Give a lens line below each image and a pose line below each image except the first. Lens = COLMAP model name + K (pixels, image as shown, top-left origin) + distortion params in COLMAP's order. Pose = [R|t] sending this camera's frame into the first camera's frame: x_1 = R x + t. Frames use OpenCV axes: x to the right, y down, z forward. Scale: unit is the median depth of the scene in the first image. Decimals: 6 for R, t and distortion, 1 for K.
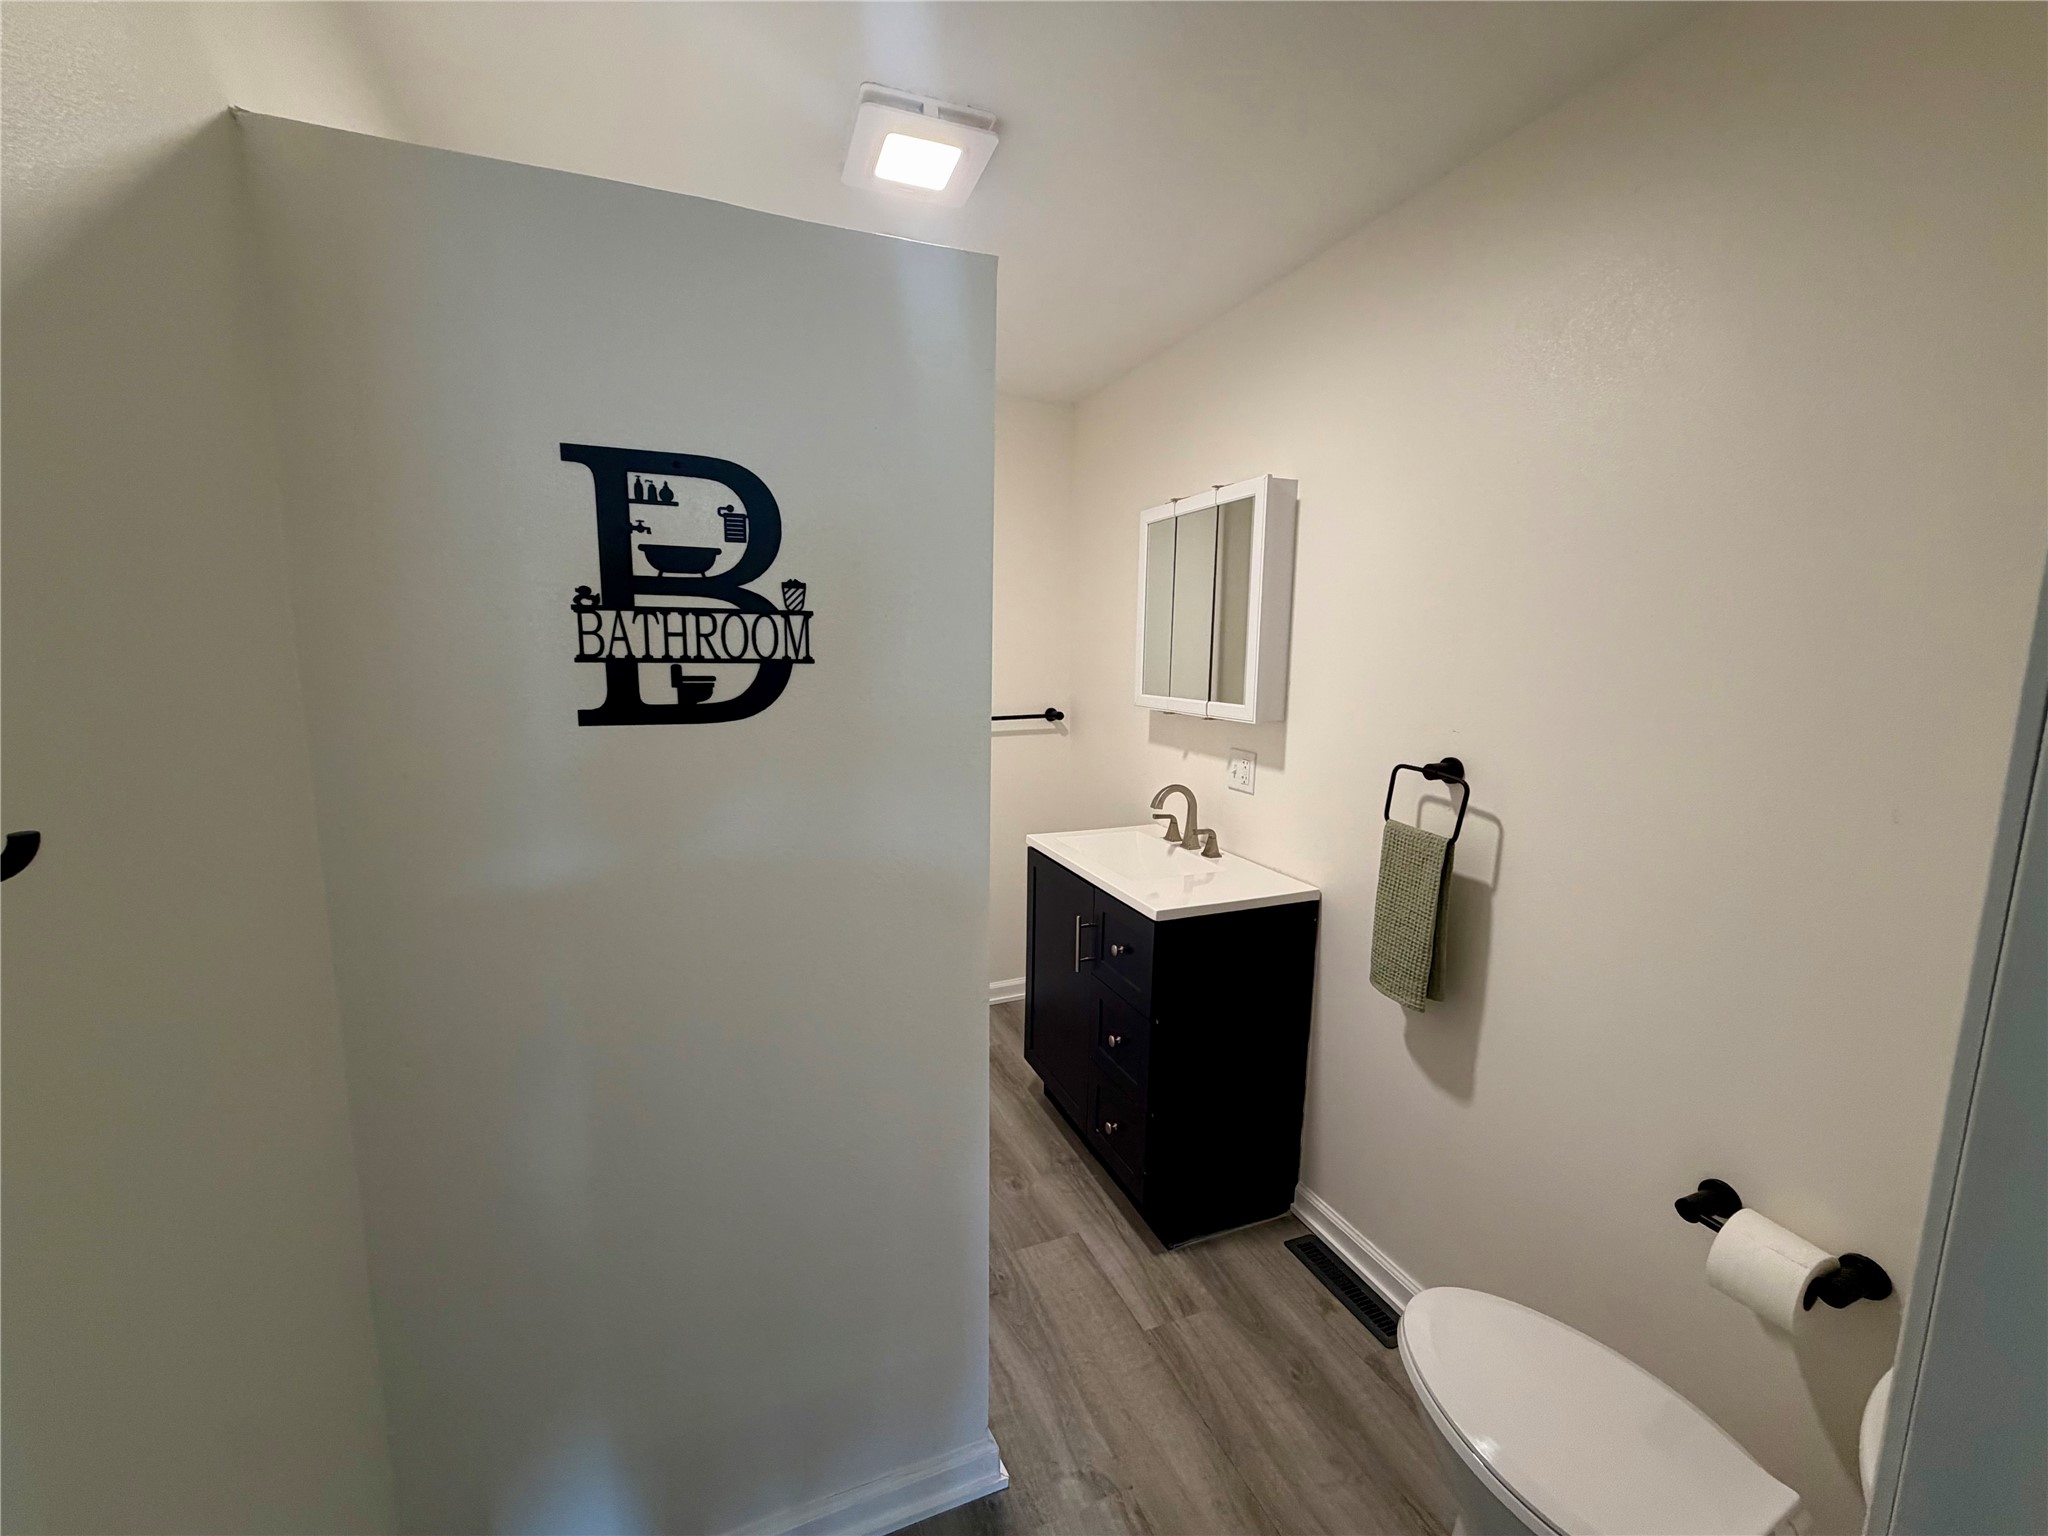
lens RADIAL K [[802.4, 0, 1024.0], [0, 802.4, 768.0], [0, 0, 1]] dist [0.000567, 0.000053]
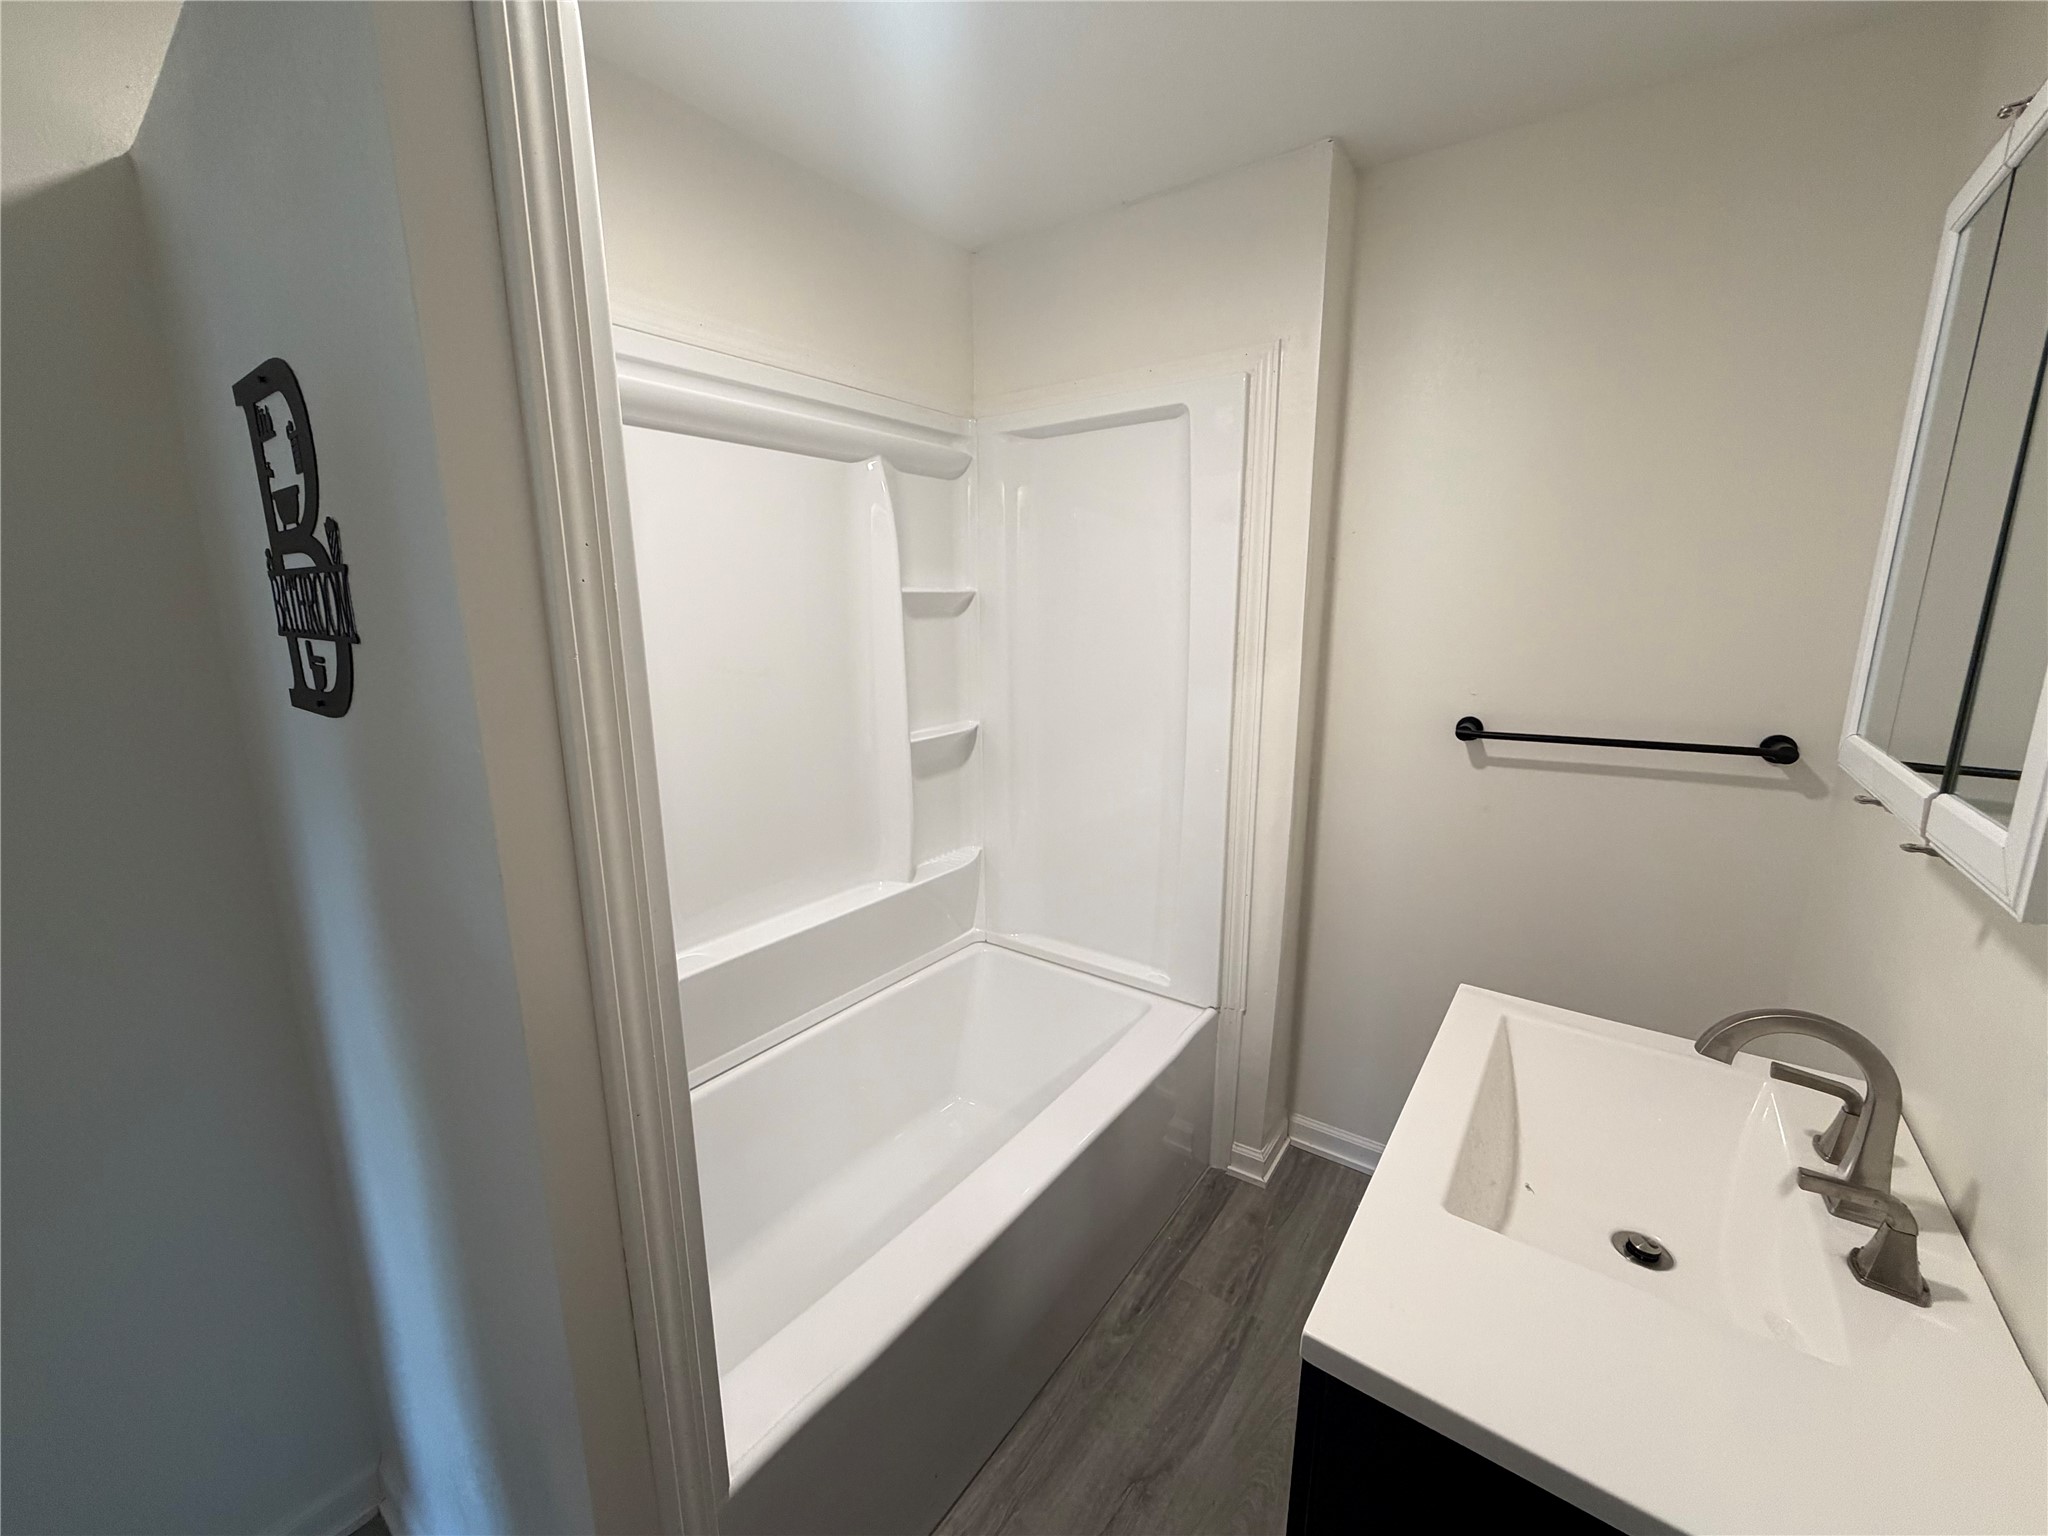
lens RADIAL K [[802.4, 0, 1024.0], [0, 802.4, 768.0], [0, 0, 1]] dist [0.000567, 0.000053]
pose [[0.515221, 0.155987, -0.842743, 0.433096], [-0.116030, 0.986940, 0.111741, -0.121922], [0.849167, 0.040212, 0.526591, 0.800473]]
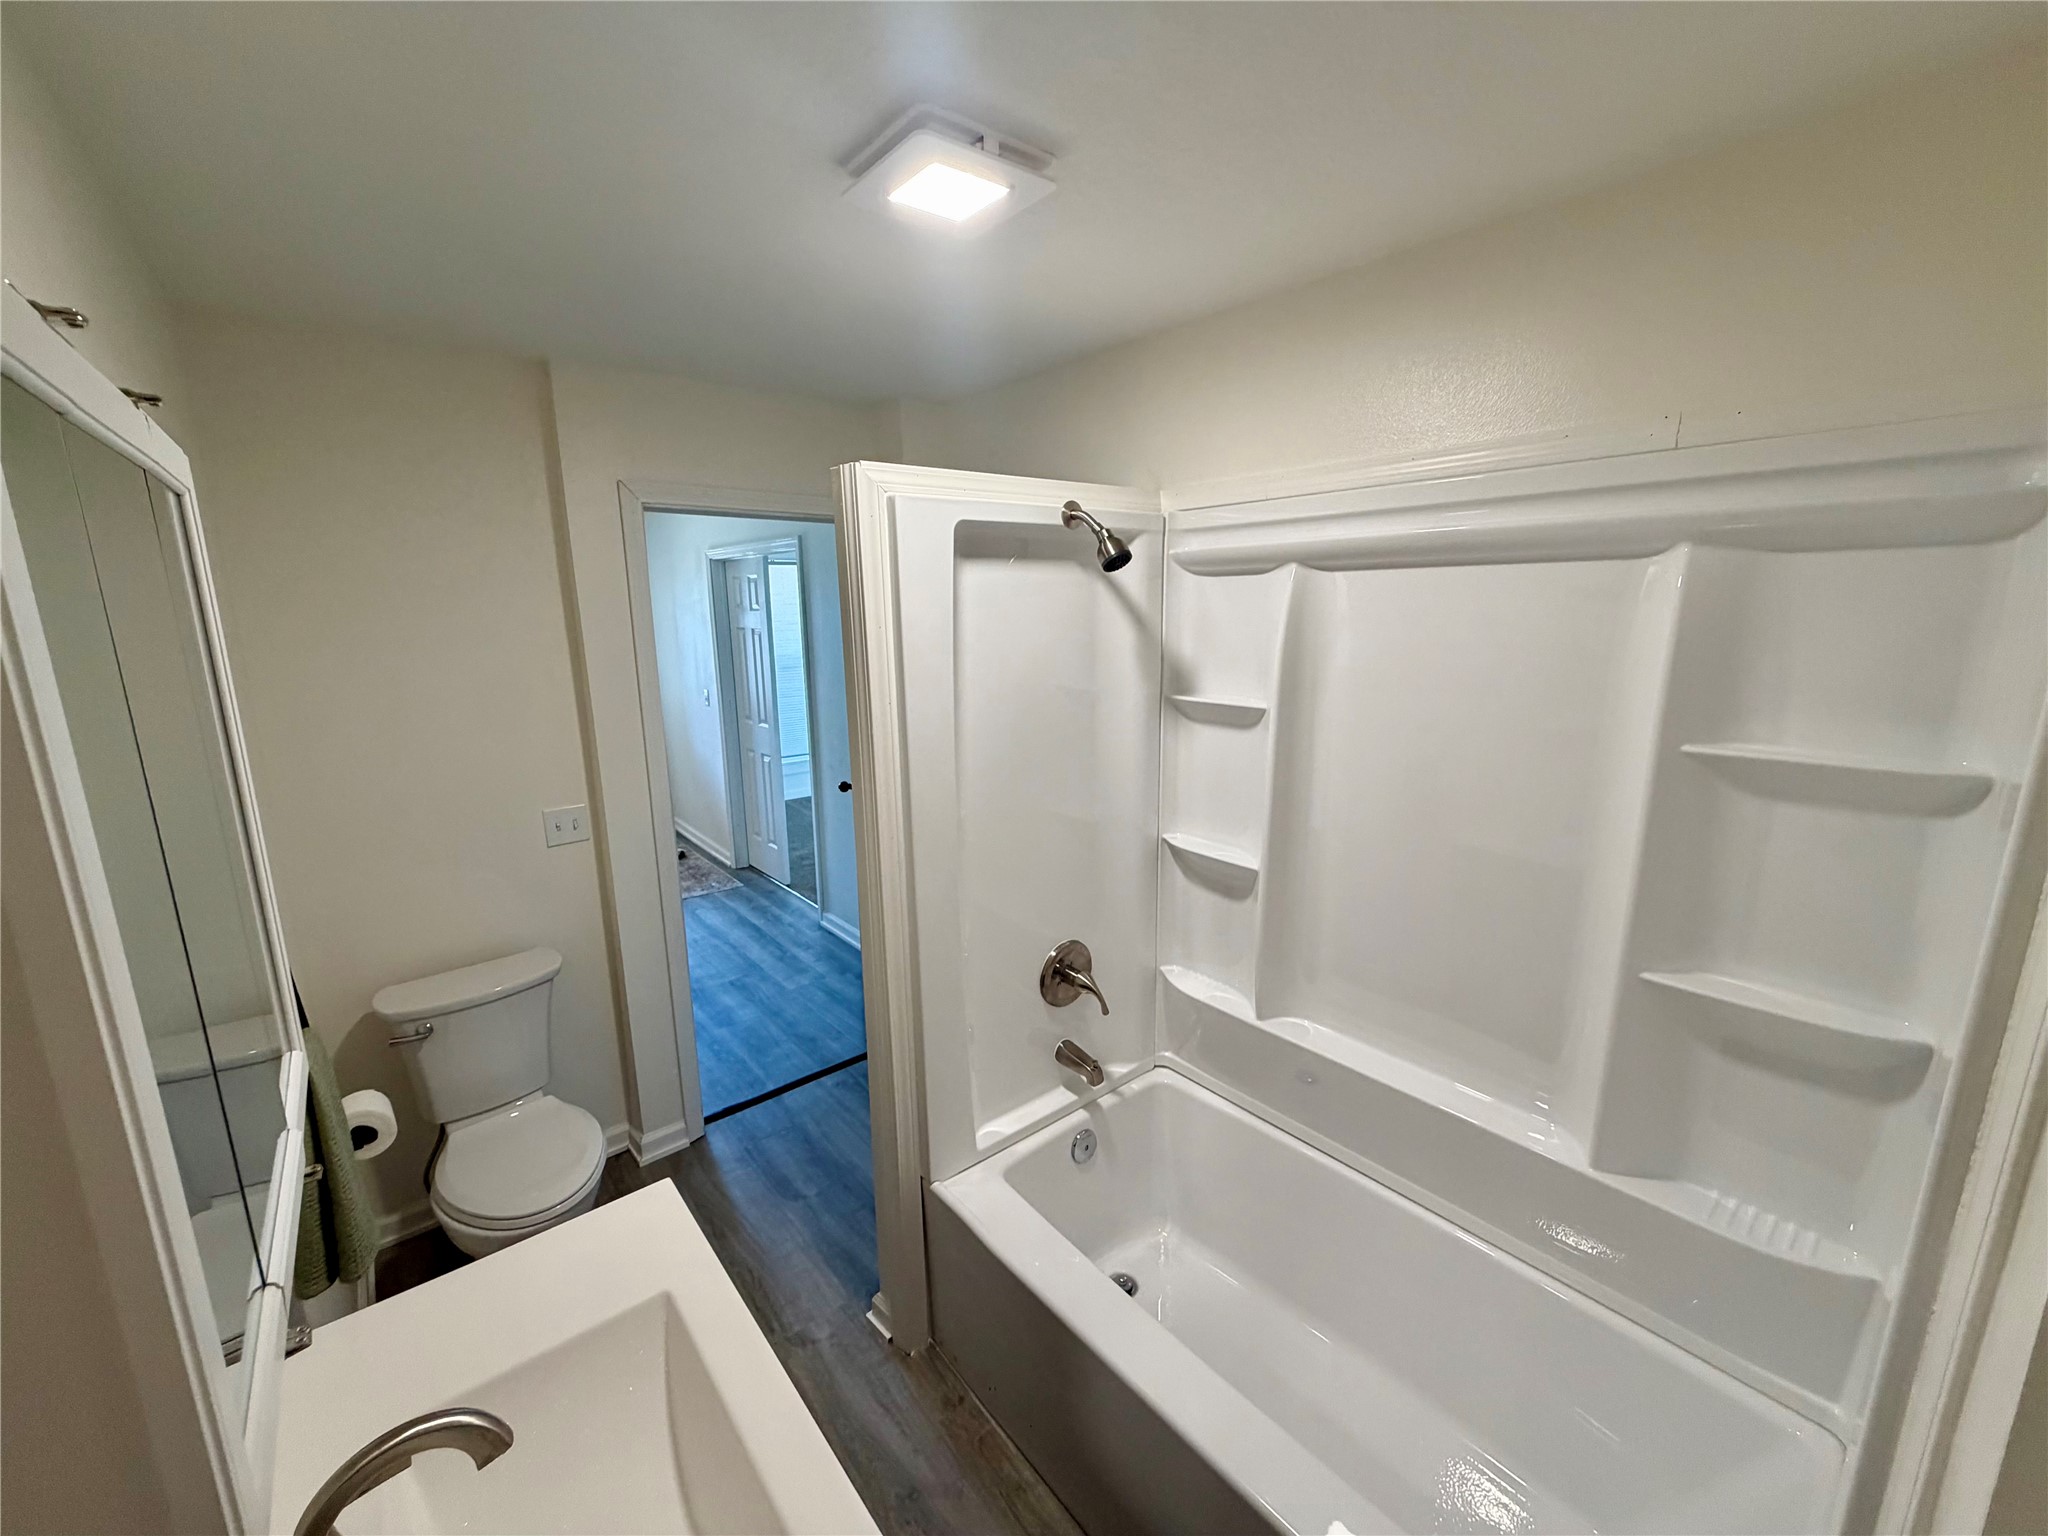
lens RADIAL K [[802.4, 0, 1024.0], [0, 802.4, 768.0], [0, 0, 1]] dist [0.000567, 0.000053]
pose [[-0.953649, 0.058848, -0.295110, 0.068993], [-0.044196, 0.942666, 0.330797, -0.465322], [0.297657, 0.328507, -0.896372, 1.857164]]
